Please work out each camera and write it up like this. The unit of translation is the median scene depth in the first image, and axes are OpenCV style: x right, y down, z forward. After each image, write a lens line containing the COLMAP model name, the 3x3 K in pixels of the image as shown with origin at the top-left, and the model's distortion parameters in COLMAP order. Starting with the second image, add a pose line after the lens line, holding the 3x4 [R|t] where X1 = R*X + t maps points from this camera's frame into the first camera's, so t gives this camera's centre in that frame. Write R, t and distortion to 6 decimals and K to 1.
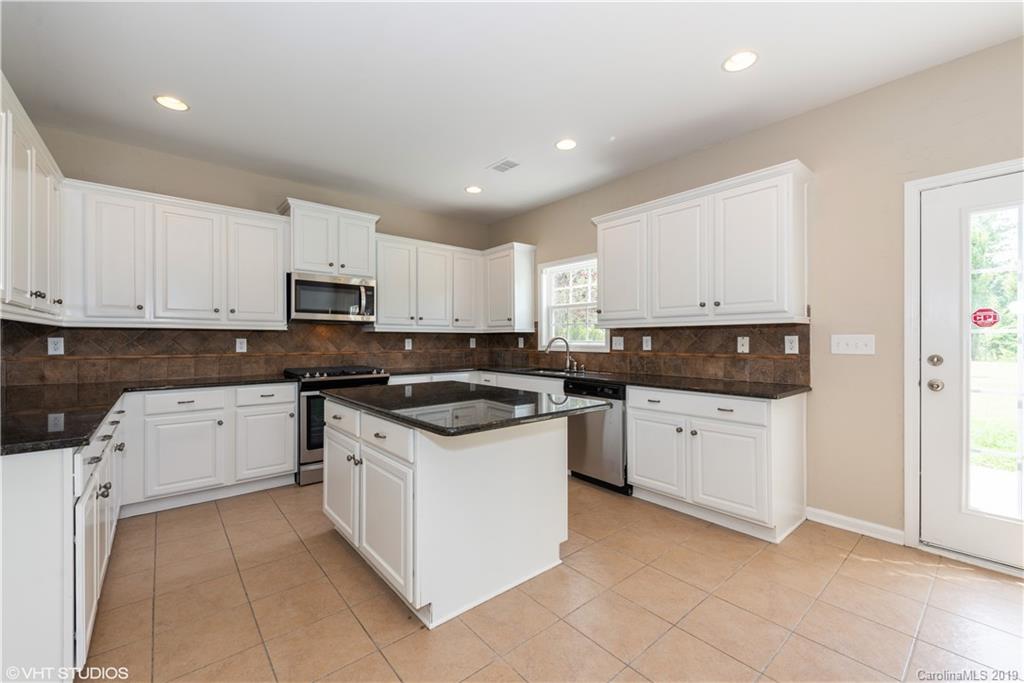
lens RADIAL K [[417.9, 0, 511.7], [0, 417.9, 339.2], [0, 0, 1]] dist [0.010057, -0.000072]
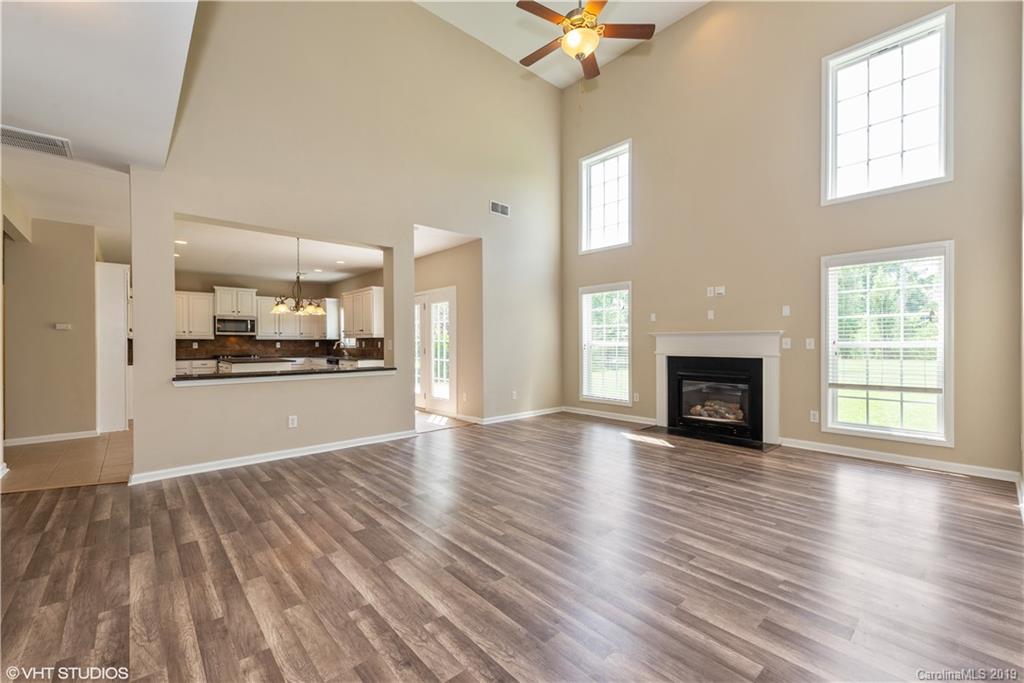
lens RADIAL K [[417.9, 0, 513.6], [0, 417.9, 344.7], [0, 0, 1]] dist [0.010057, -0.000072]
pose [[0.998915, -0.002971, 0.046474, 1.106540], [0.002527, 0.999951, 0.009612, -0.009002], [-0.046500, -0.009484, 0.998873, -1.546092]]
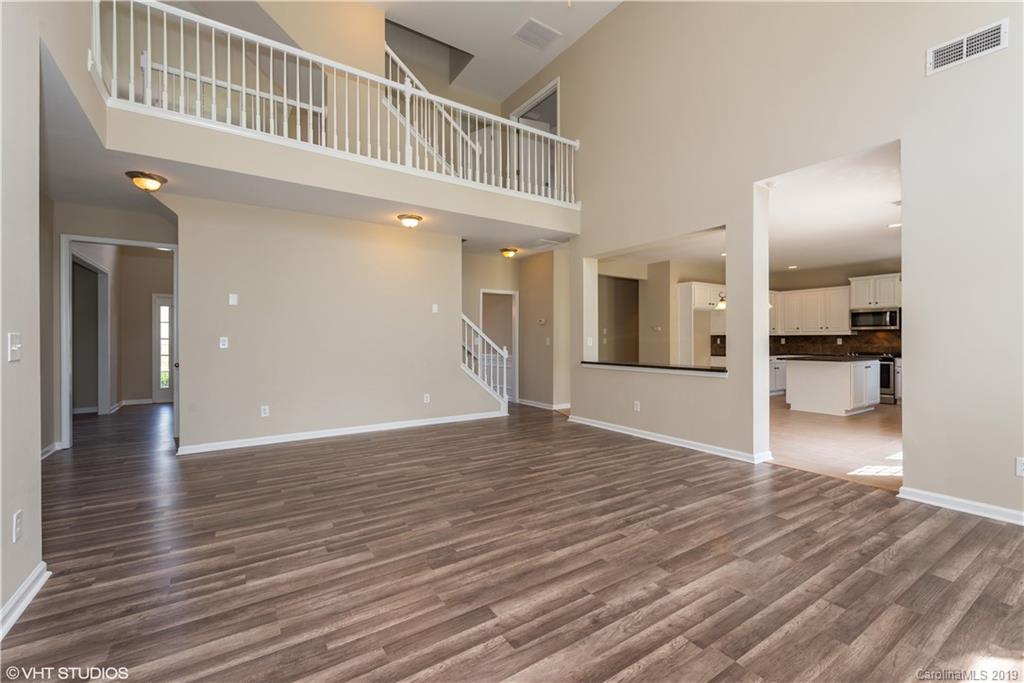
lens RADIAL K [[441.3, 0, 516.7], [0, 441.3, 339.2], [0, 0, 1]] dist [0.013560, 0.000245]
pose [[-0.090158, 0.000204, -0.995927, 2.043057], [0.004169, 0.999991, -0.000173, -0.006198], [0.995919, -0.004168, -0.090158, -0.595372]]
